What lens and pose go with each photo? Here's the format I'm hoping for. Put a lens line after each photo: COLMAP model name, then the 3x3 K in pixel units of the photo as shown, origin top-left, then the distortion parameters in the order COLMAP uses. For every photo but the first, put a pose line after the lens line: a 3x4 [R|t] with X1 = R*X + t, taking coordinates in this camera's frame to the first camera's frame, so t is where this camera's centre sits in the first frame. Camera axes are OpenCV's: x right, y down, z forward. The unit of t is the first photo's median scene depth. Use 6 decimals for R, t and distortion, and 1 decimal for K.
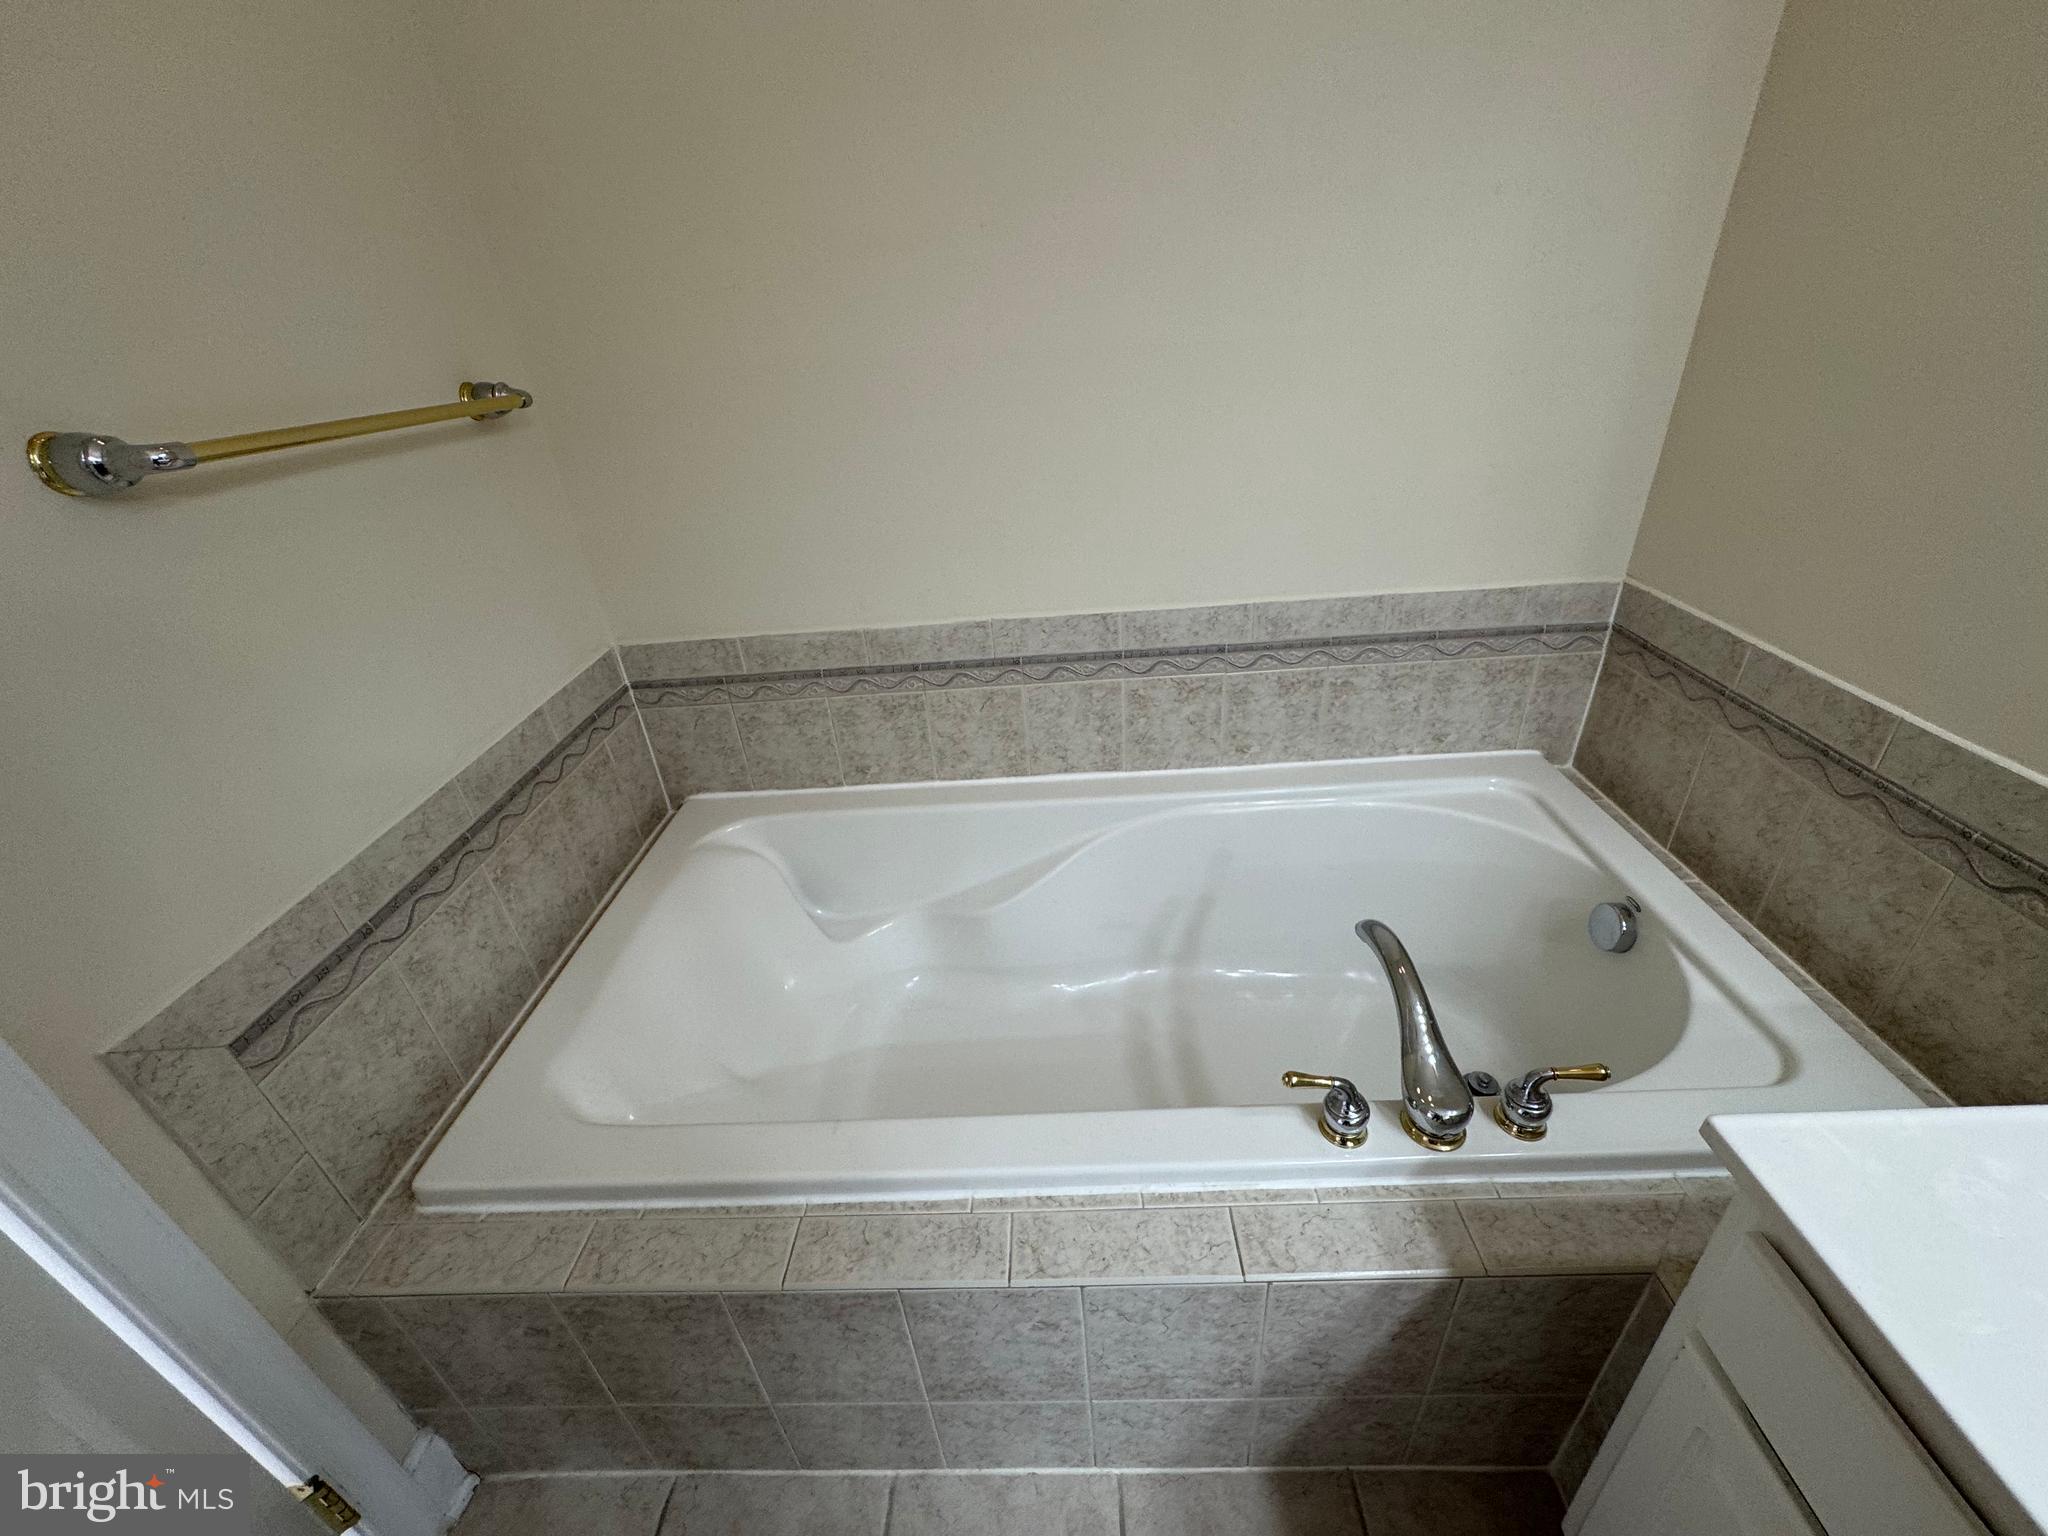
lens RADIAL K [[819.6, 0, 1025.2], [0, 819.6, 767.6], [0, 0, 1]] dist [-0.001728, -0.000455]
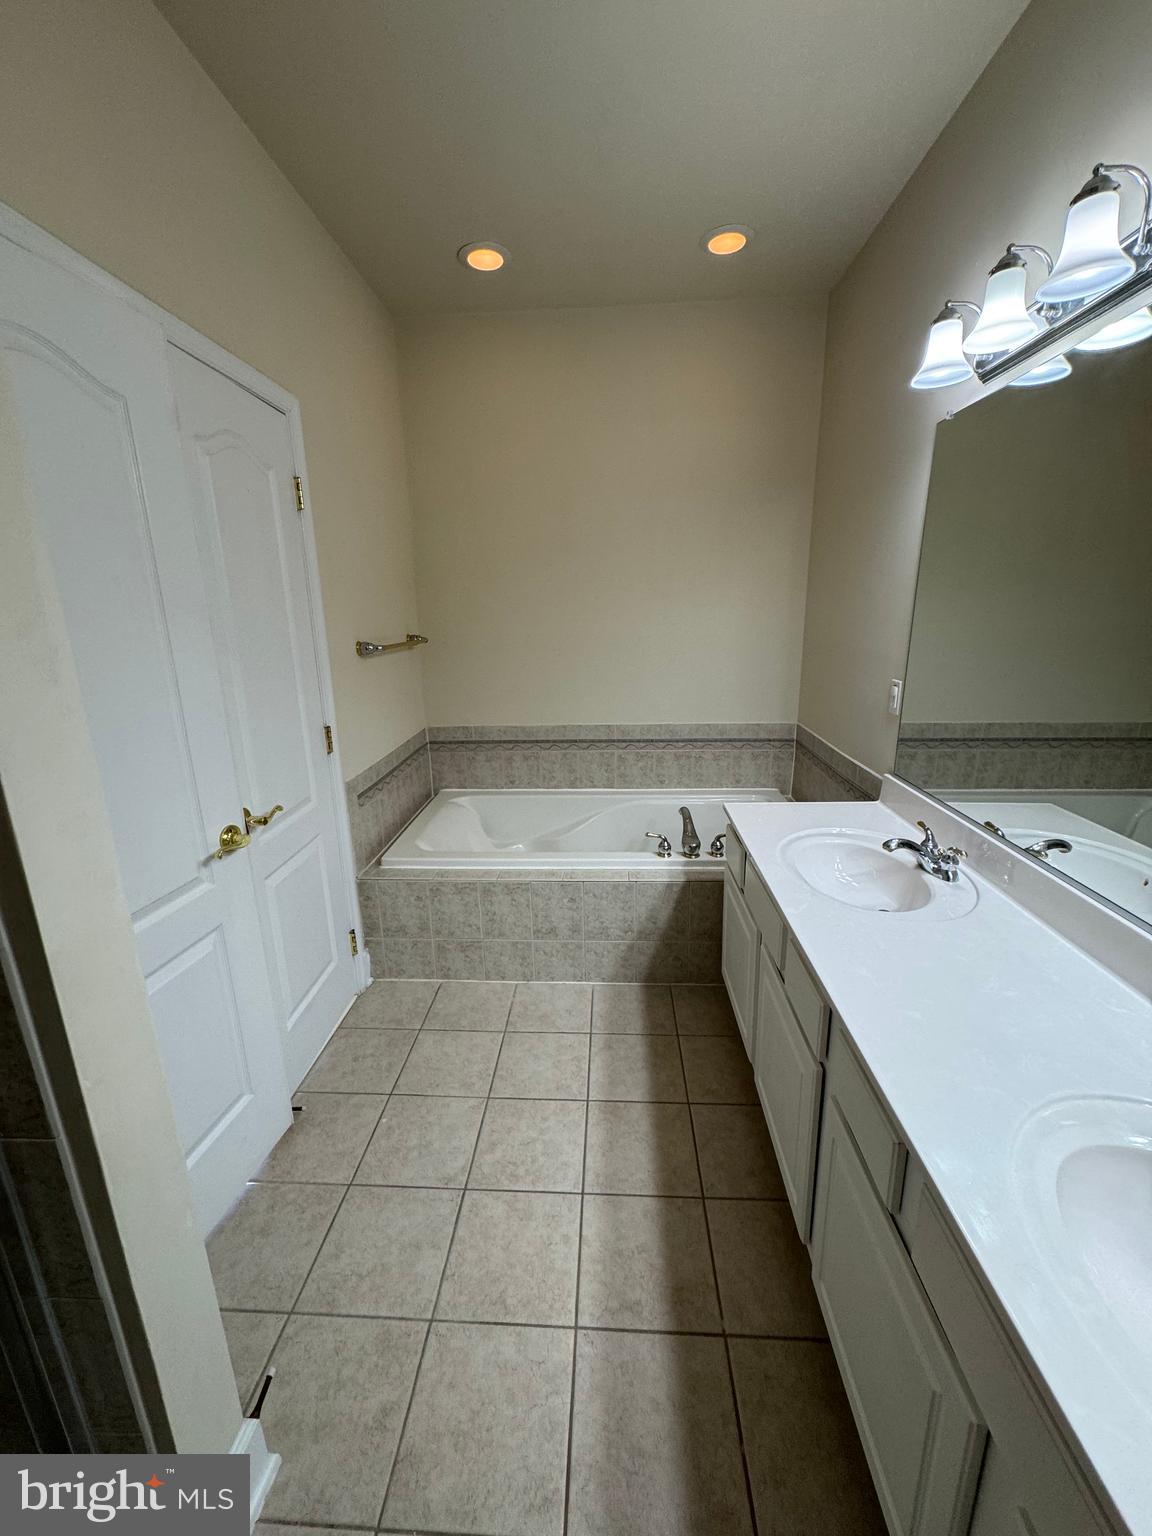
lens RADIAL K [[614.7, 0, 576.9], [0, 614.7, 764.0], [0, 0, 1]] dist [-0.001728, -0.000455]
pose [[0.998001, 0.060882, -0.016930, 0.031115], [-0.063182, 0.966134, -0.250186, 0.441096], [0.001125, 0.250755, 0.968050, -0.914478]]
